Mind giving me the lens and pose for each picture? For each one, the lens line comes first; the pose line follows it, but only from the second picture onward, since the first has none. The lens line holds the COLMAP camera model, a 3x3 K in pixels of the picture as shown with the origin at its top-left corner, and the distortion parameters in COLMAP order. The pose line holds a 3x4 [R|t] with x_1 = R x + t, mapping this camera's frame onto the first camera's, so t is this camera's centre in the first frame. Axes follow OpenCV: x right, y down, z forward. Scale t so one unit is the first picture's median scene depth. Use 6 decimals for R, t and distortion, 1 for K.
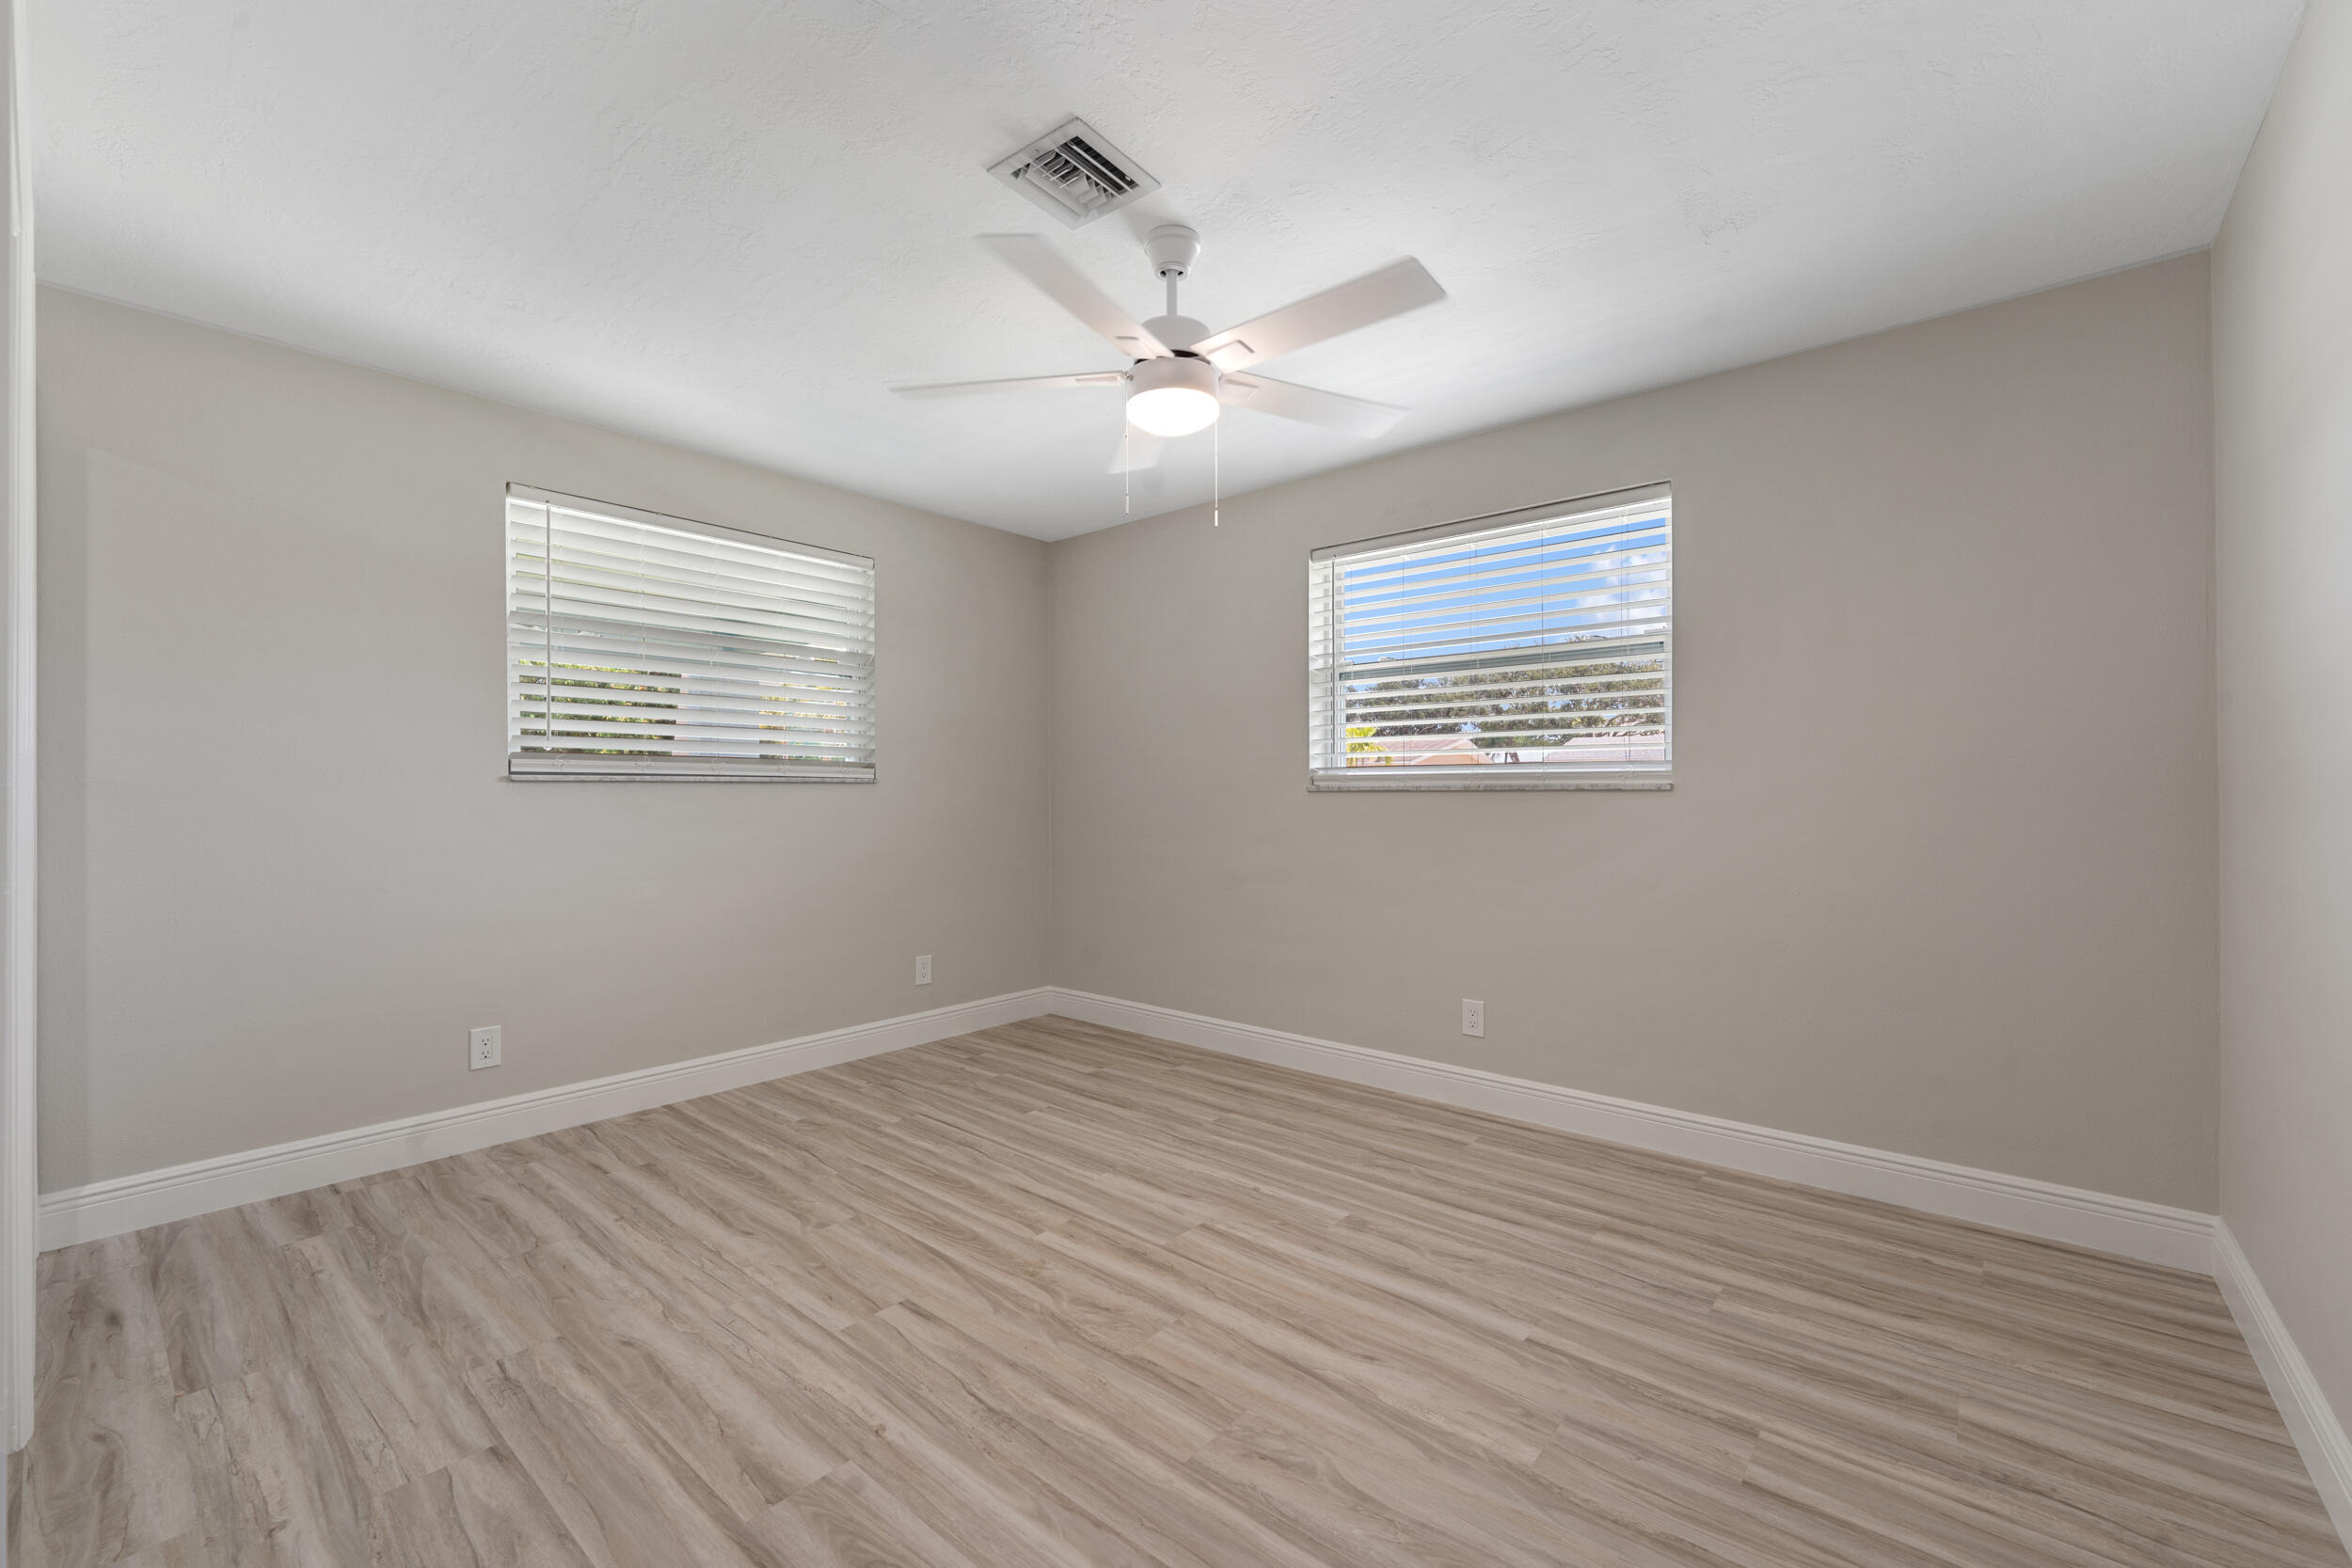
lens RADIAL K [[960.9, 0, 1168.3], [0, 960.9, 786.1], [0, 0, 1]] dist [0.000082, -0.000114]
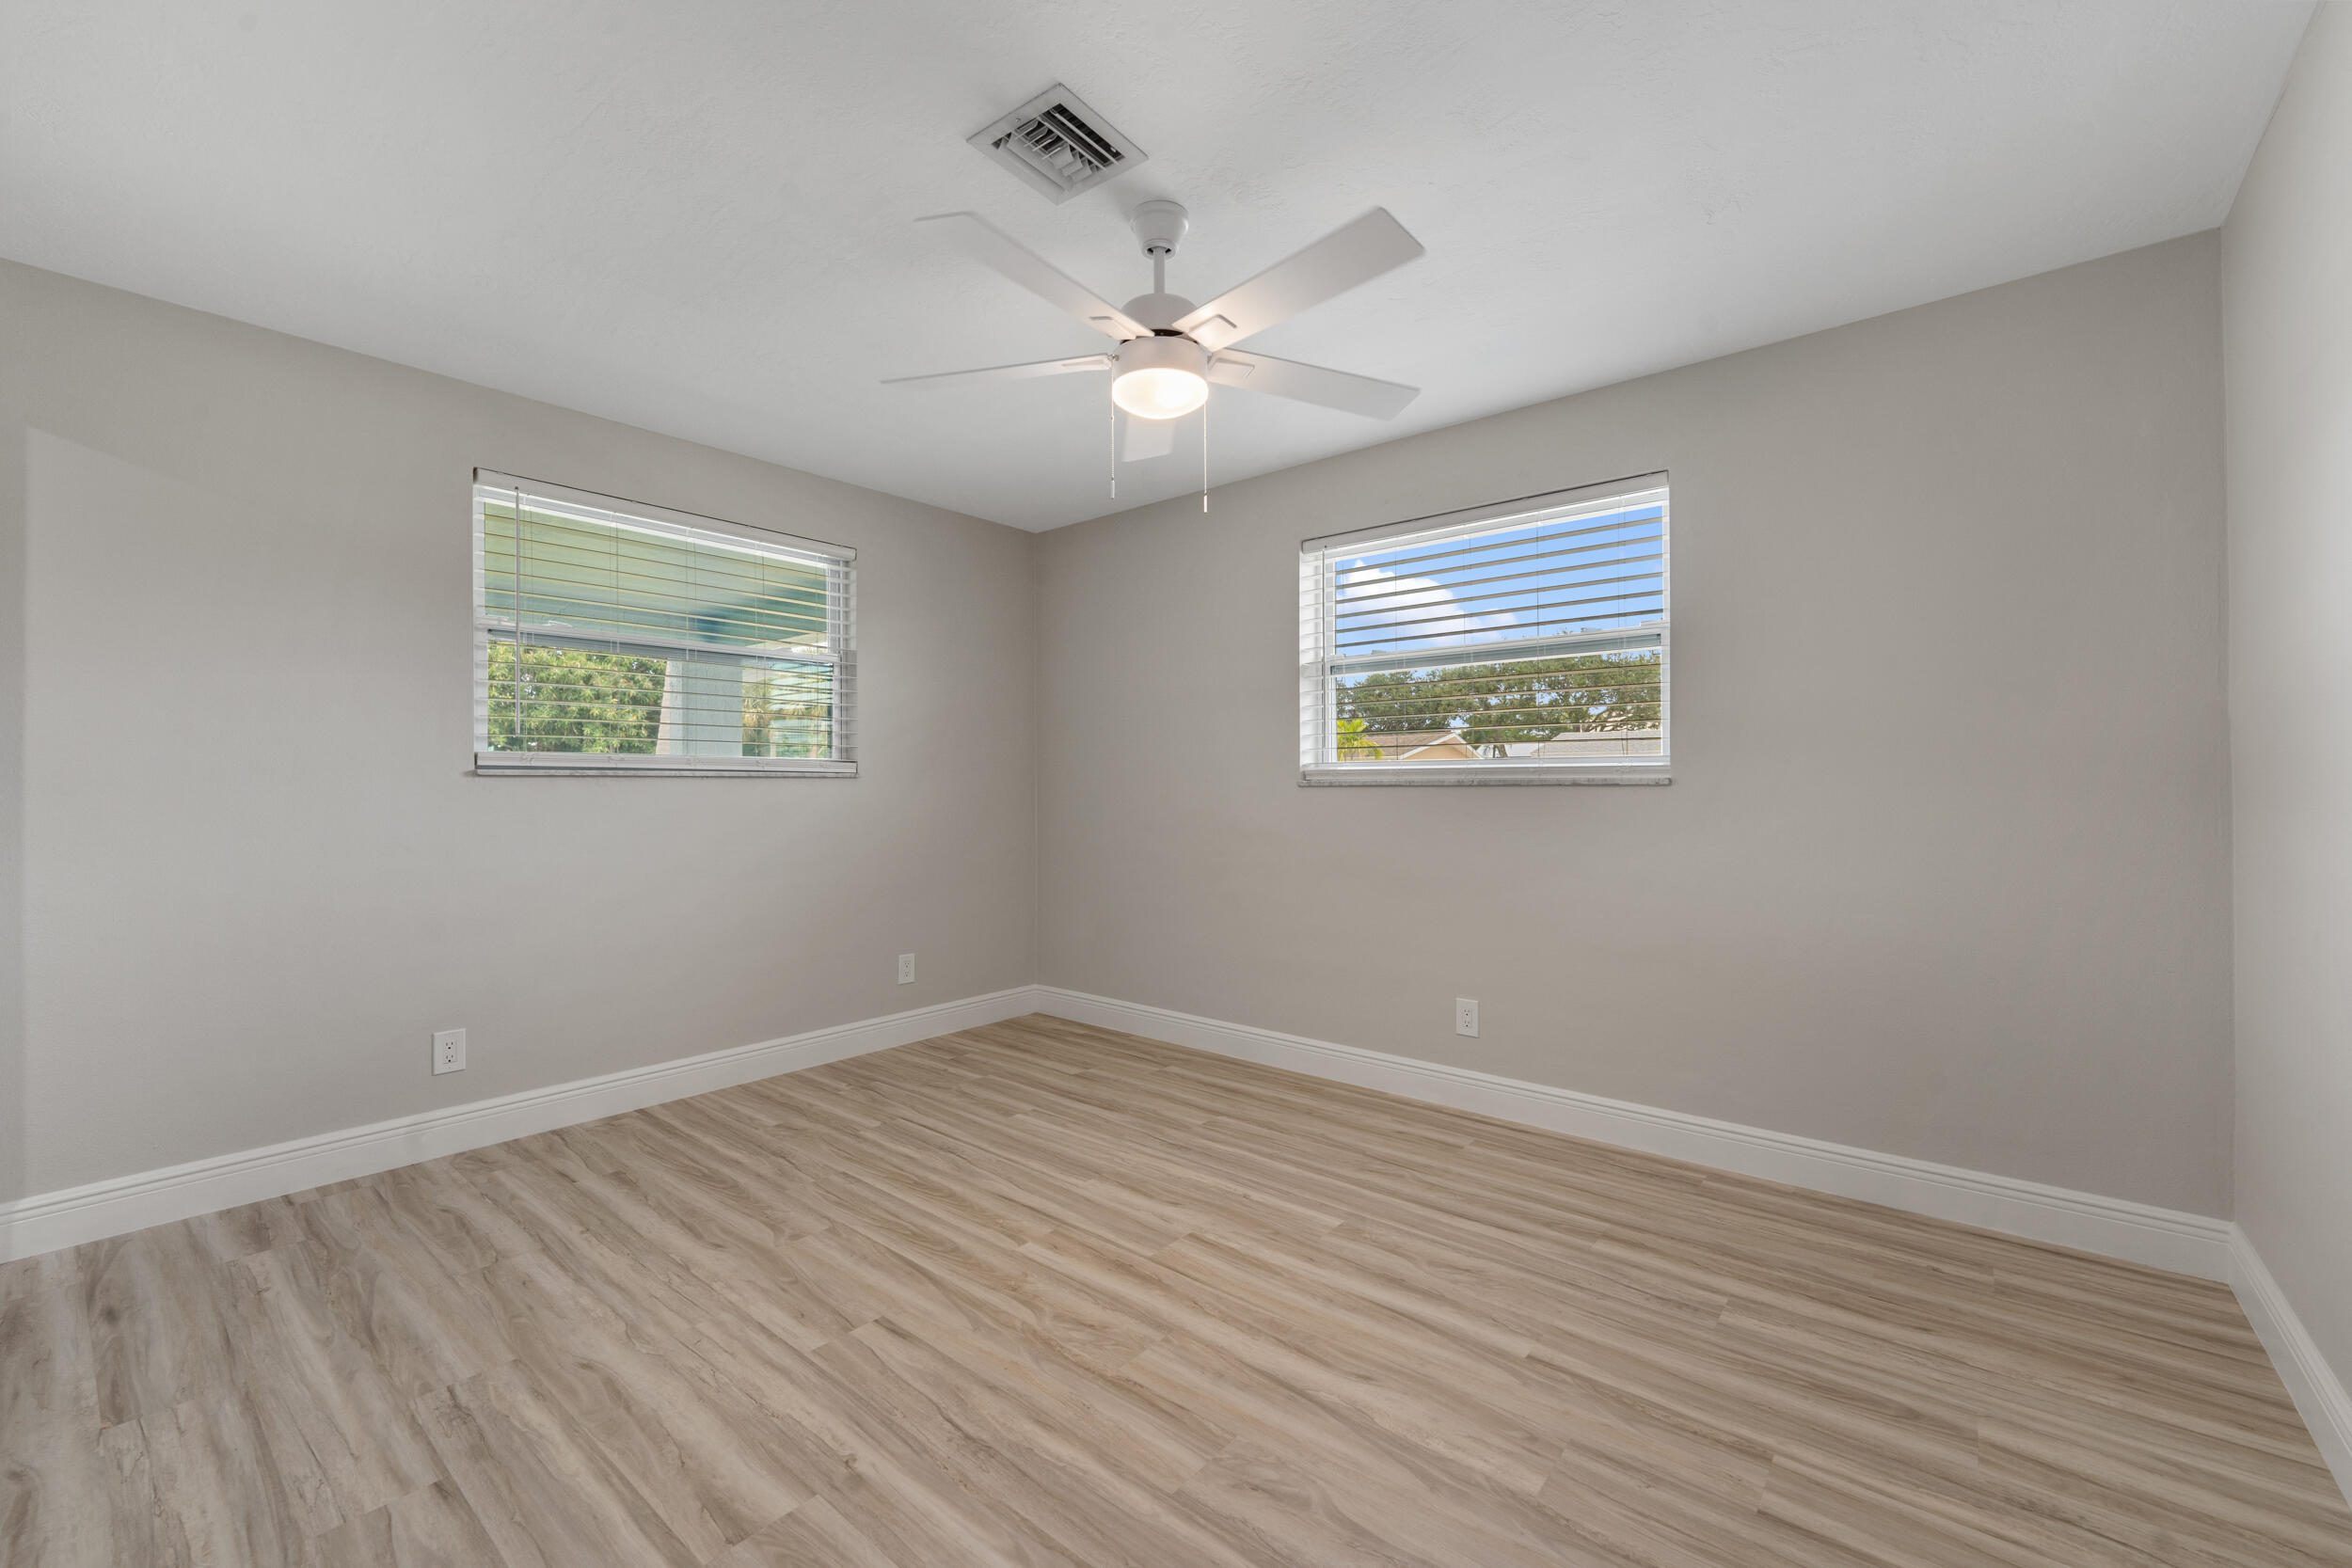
lens RADIAL K [[960.9, 0, 1167.1], [0, 960.9, 777.6], [0, 0, 1]] dist [0.000082, -0.000114]
pose [[0.999952, 0.000026, 0.009823, 0.002006], [0.000007, 0.999994, -0.003348, 0.000095], [-0.009823, 0.003348, 0.999946, 0.032645]]
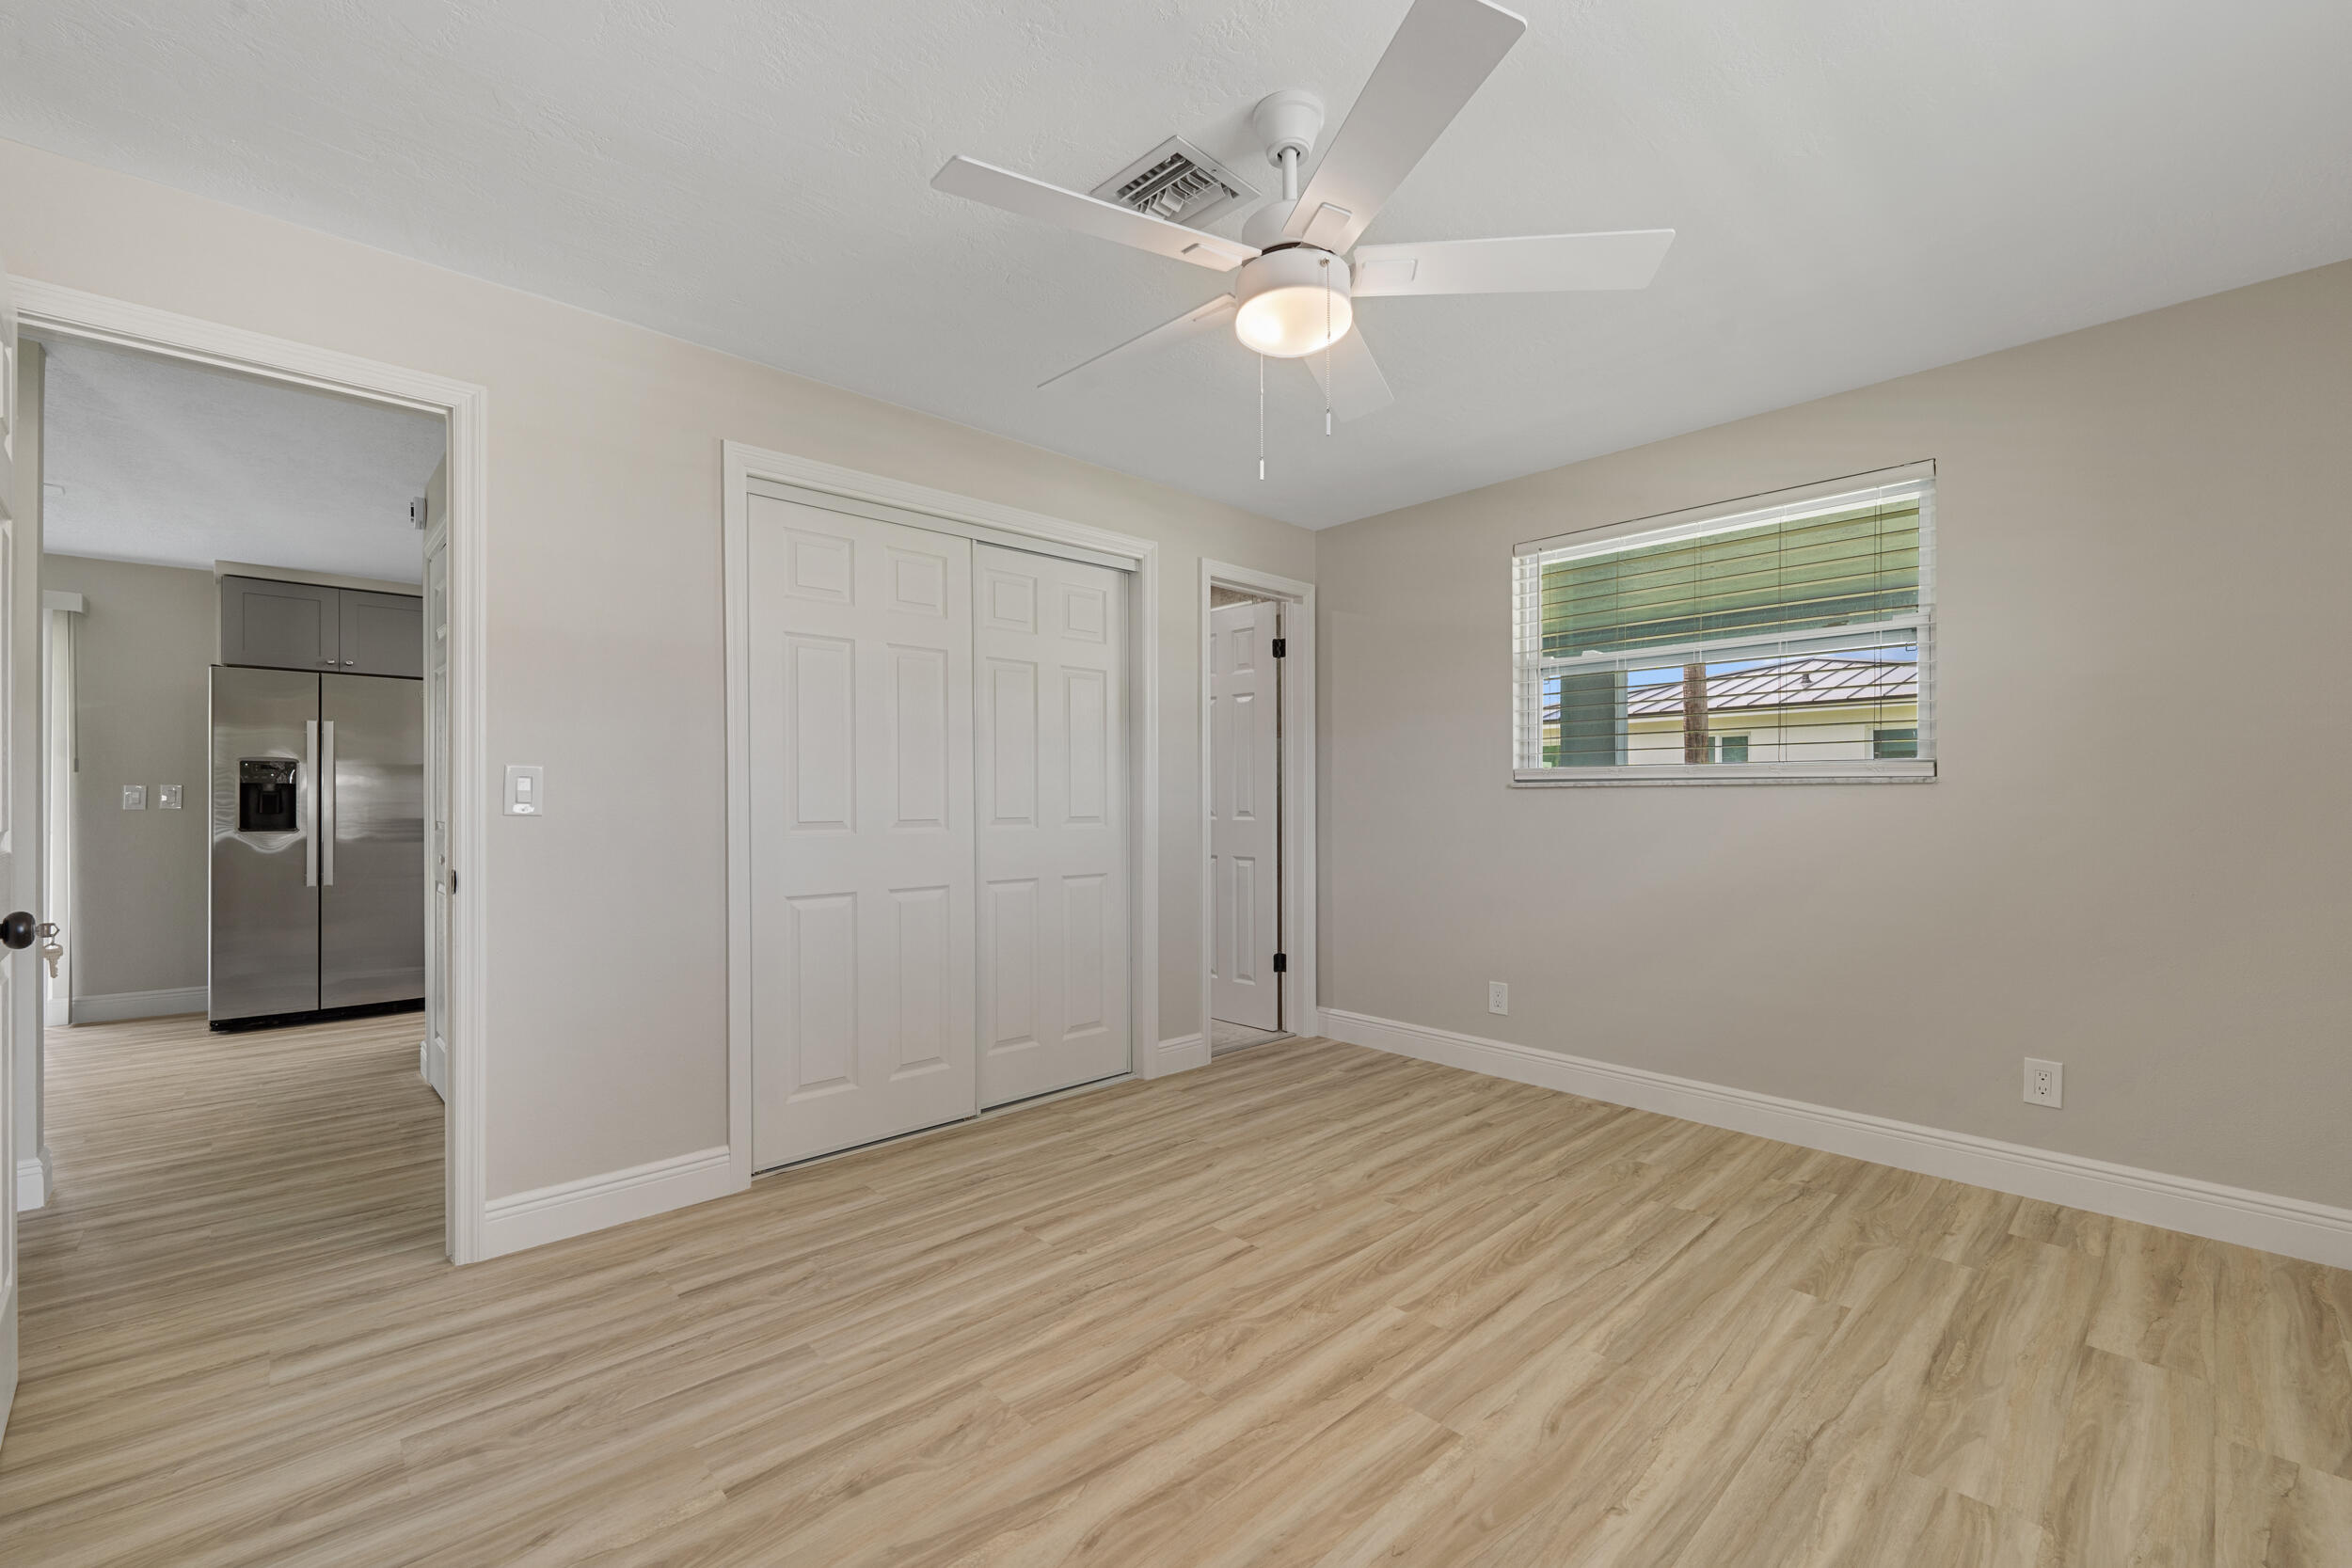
lens RADIAL K [[960.9, 0, 1178.1], [0, 960.9, 800.3], [0, 0, 1]] dist [0.000082, -0.000114]
pose [[-0.110879, 0.002490, -0.993831, 0.740716], [0.006812, 0.999975, 0.001745, 0.007544], [0.993811, -0.006577, -0.110894, 0.899277]]
